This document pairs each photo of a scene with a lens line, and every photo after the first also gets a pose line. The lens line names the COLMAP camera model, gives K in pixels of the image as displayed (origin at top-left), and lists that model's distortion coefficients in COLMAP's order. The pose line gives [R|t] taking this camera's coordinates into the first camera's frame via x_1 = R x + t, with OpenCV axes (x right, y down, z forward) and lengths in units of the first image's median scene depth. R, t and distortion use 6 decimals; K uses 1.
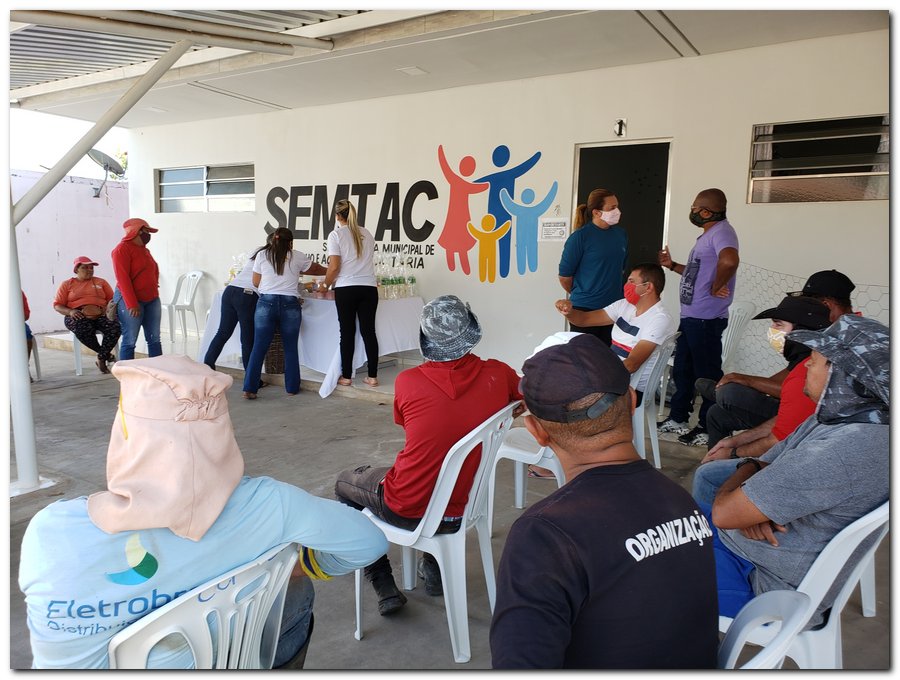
lens RADIAL K [[676.8, 0, 453.8], [0, 676.8, 363.9], [0, 0, 1]] dist [0.022871, -0.001796]
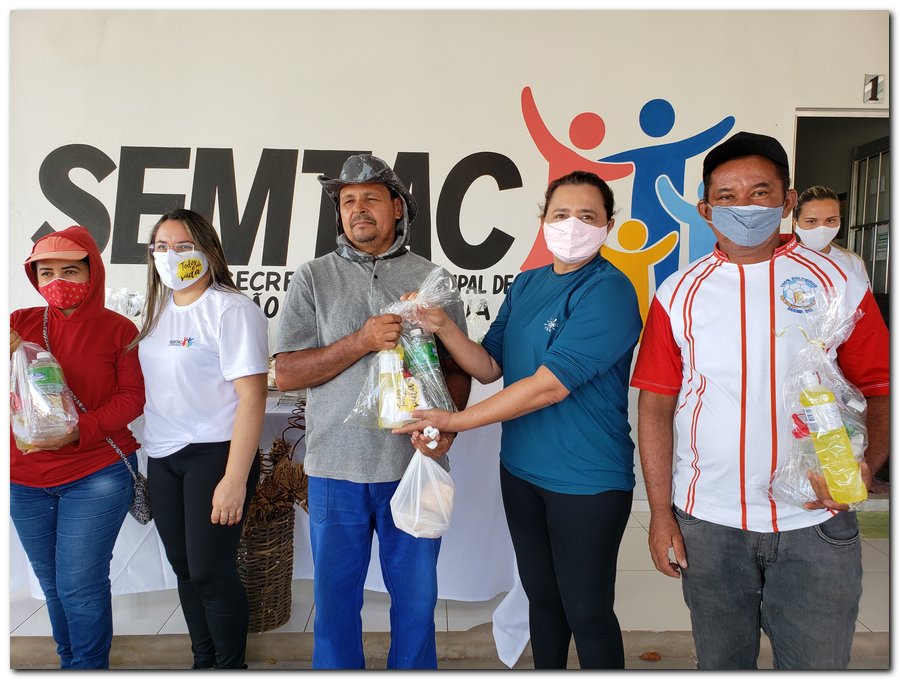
lens RADIAL K [[665.3, 0, 449.2], [0, 665.3, 337.7], [0, 0, 1]] dist [0.025496, -0.005570]
pose [[0.823705, -0.064488, 0.563339, -0.385240], [0.100090, 0.994447, -0.032510, -0.123389], [-0.558114, 0.083163, 0.825586, 0.645779]]
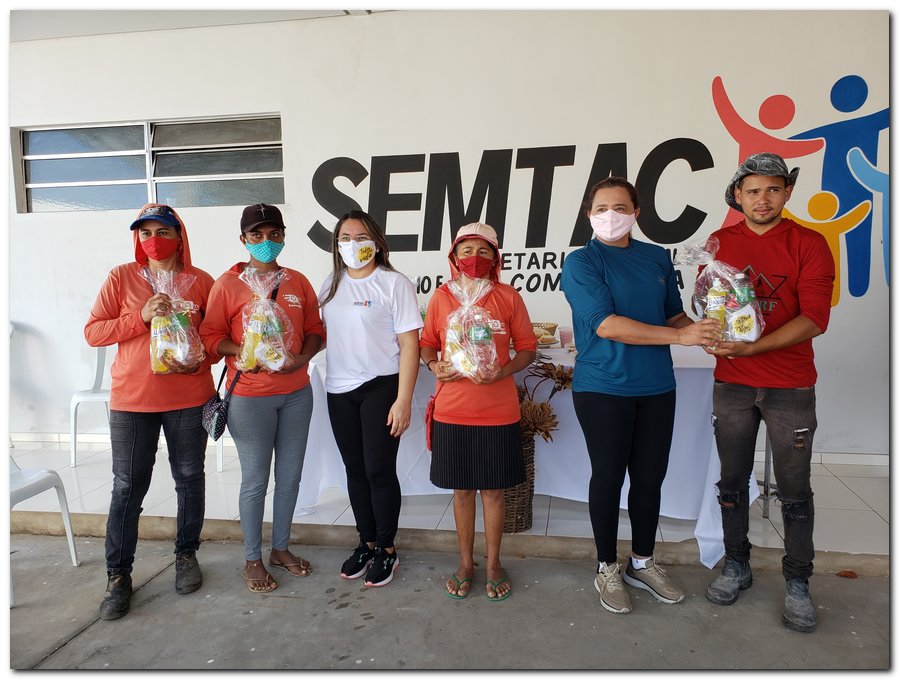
lens RADIAL K [[676.8, 0, 460.8], [0, 676.8, 331.7], [0, 0, 1]] dist [0.022871, -0.001796]
pose [[0.922046, -0.087802, 0.376990, -0.475628], [0.108092, 0.993594, -0.032962, -0.115136], [-0.371681, 0.071142, 0.925631, 0.579526]]
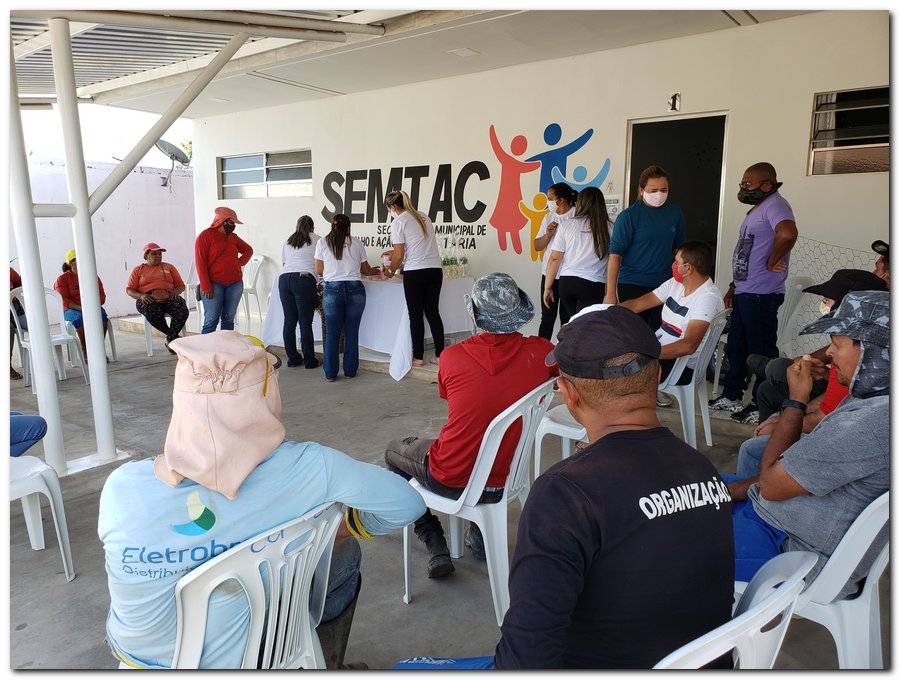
lens RADIAL K [[676.8, 0, 456.3], [0, 676.8, 357.8], [0, 0, 1]] dist [0.022871, -0.001796]
pose [[0.996687, -0.004868, -0.081187, 0.007993], [0.006415, 0.999803, 0.018806, 0.002293], [0.081079, -0.019264, 0.996521, -0.011736]]
